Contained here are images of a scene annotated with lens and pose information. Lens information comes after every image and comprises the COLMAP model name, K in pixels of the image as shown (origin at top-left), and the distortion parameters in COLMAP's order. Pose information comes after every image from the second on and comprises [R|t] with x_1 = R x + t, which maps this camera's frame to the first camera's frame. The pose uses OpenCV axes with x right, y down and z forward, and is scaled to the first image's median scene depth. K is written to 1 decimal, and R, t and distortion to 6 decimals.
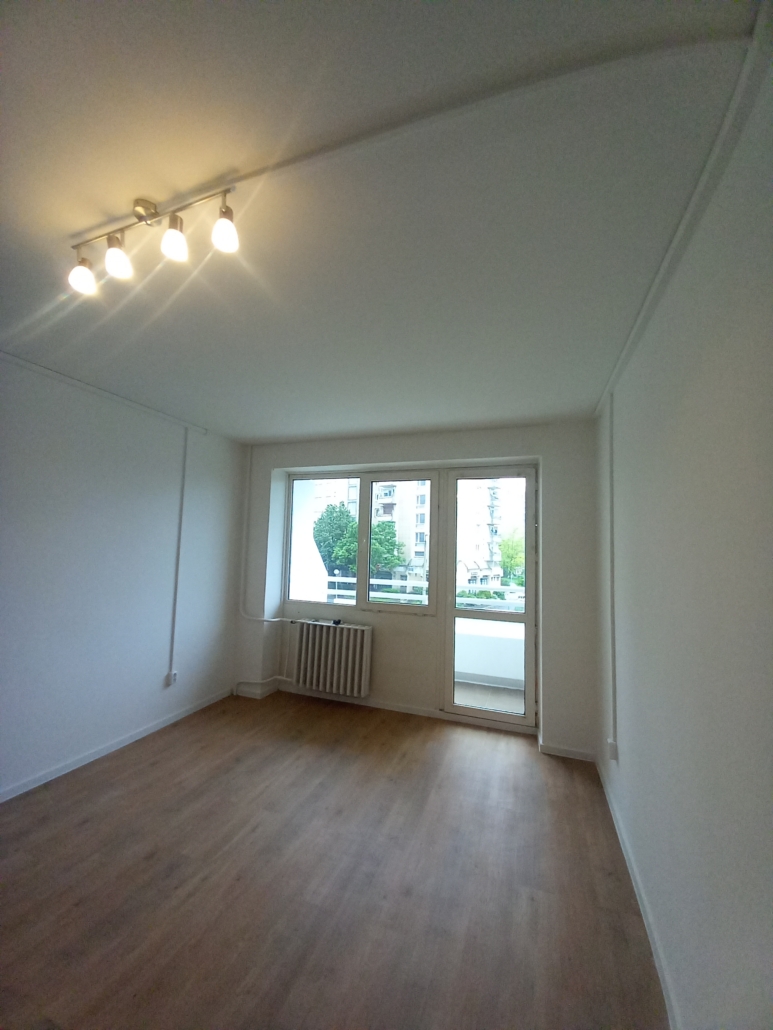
lens RADIAL K [[413.1, 0, 387.3], [0, 413.1, 524.2], [0, 0, 1]] dist [-0.002365, -0.000493]
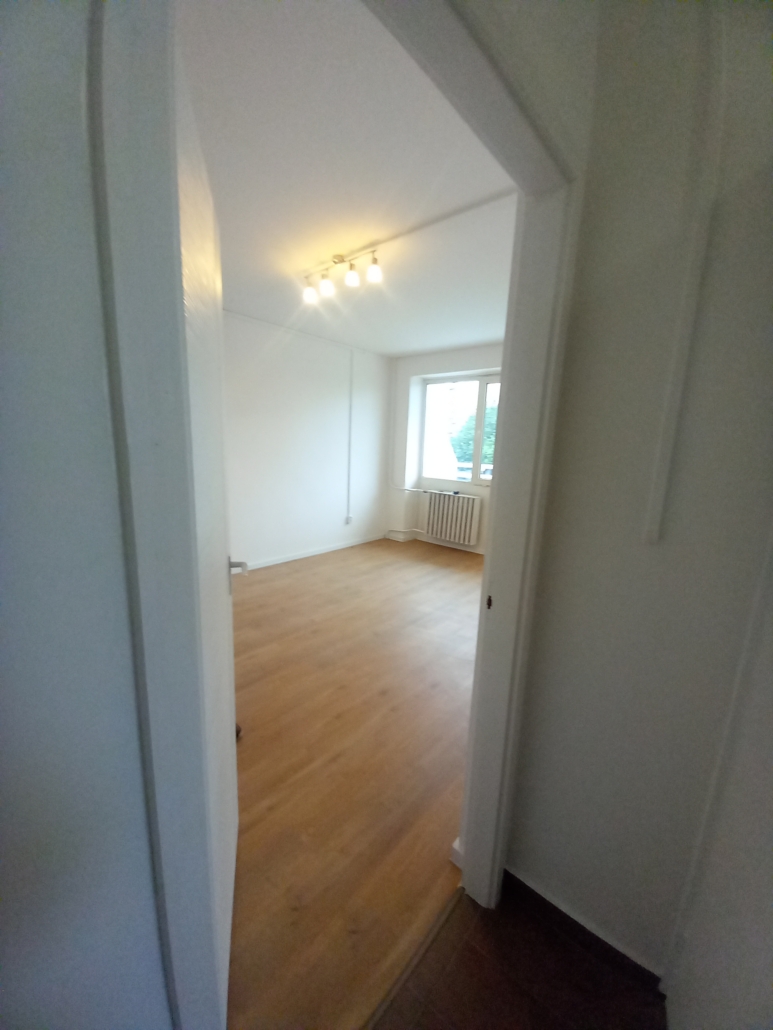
lens RADIAL K [[413.1, 0, 387.3], [0, 413.1, 524.2], [0, 0, 1]] dist [-0.002365, -0.000493]
pose [[0.936615, 0.071858, -0.342913, 0.146978], [0.012821, 0.971057, 0.238504, 0.009405], [0.350126, -0.227783, 0.908585, -0.359461]]
